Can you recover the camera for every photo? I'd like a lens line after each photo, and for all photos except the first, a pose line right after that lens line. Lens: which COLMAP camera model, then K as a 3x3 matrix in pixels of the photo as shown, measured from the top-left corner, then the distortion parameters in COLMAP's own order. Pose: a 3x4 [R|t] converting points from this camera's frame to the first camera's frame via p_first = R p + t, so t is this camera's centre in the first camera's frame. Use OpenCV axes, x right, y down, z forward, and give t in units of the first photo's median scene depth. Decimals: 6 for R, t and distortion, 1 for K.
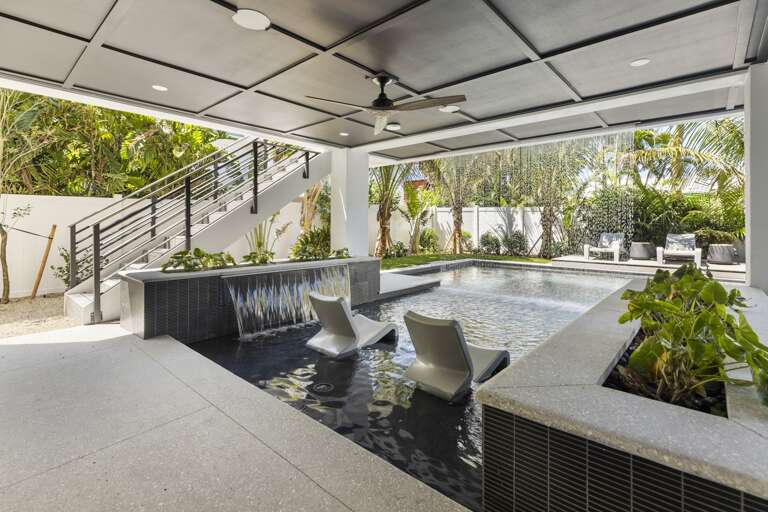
lens RADIAL K [[367.4, 0, 384.0], [0, 367.4, 256.0], [0, 0, 1]] dist [0.002797, 0.000303]
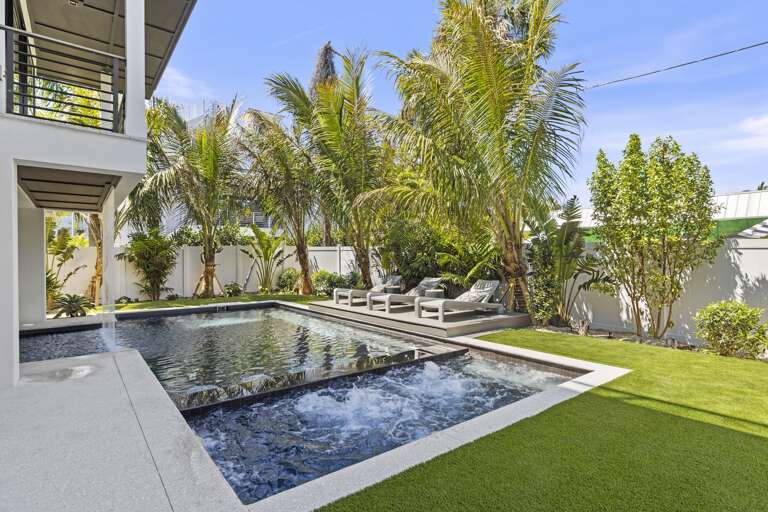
lens RADIAL K [[403.6, 0, 384.0], [0, 403.6, 256.0], [0, 0, 1]] dist [0.002020, 0.000124]
pose [[0.983514, -0.007089, -0.180694, 0.858995], [-0.009063, 0.996043, -0.088406, -0.021583], [0.180605, 0.088586, 0.979558, -0.030928]]
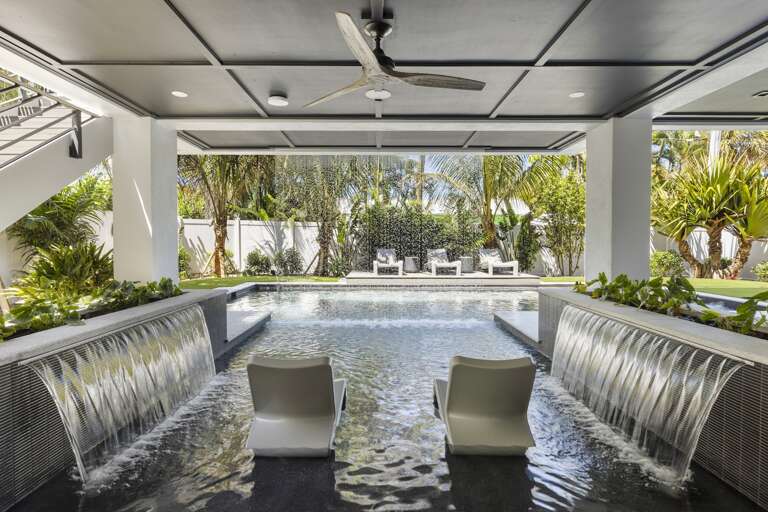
lens RADIAL K [[405.9, 0, 384.0], [0, 405.9, 256.0], [0, 0, 1]] dist [-0.003416, -0.000952]
pose [[0.734294, -0.028408, 0.678236, -0.182464], [0.060968, 0.997846, -0.024211, -0.015307], [-0.676088, 0.059129, 0.734445, 0.166332]]
